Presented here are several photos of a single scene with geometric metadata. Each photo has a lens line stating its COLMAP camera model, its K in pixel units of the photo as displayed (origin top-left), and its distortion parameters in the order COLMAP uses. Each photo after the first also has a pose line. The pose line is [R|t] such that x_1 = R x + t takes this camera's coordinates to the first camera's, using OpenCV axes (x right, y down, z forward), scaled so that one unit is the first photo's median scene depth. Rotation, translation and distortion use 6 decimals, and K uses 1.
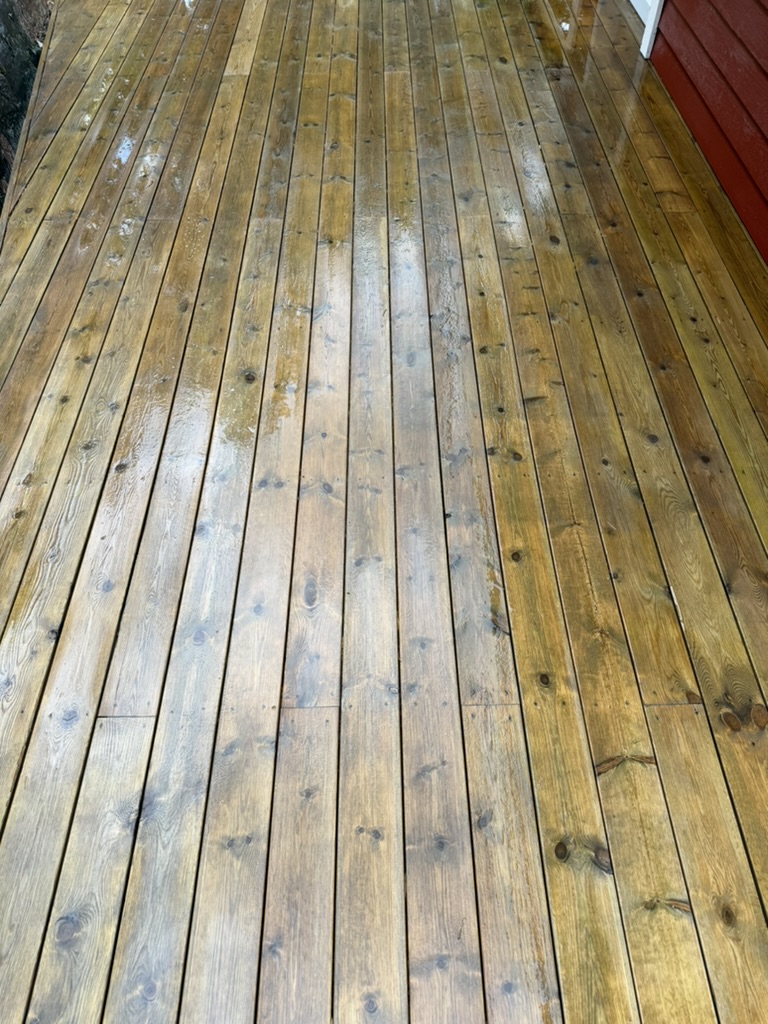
lens RADIAL K [[706.3, 0, 390.3], [0, 706.3, 511.0], [0, 0, 1]] dist [0.040611, -0.036825]
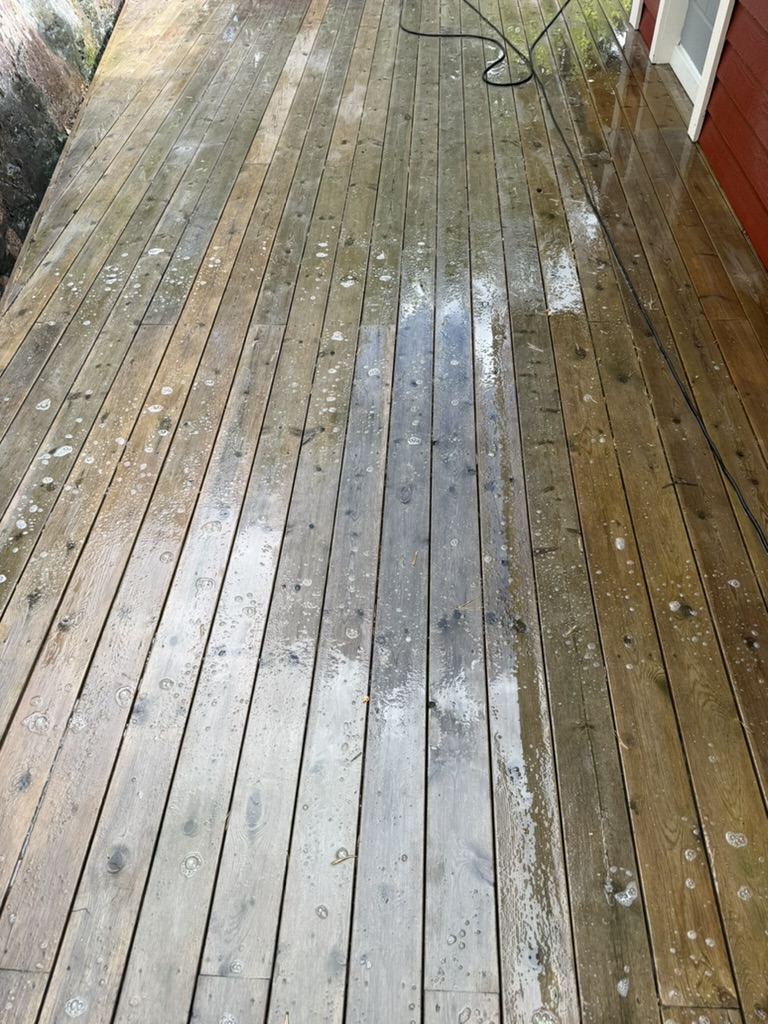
lens RADIAL K [[706.3, 0, 377.2], [0, 706.3, 510.2], [0, 0, 1]] dist [0.040611, -0.036825]
pose [[0.996234, 0.035001, -0.079332, 0.051166], [-0.039592, 0.997586, -0.057057, -0.115796], [0.077144, 0.059983, 0.995214, 0.096260]]
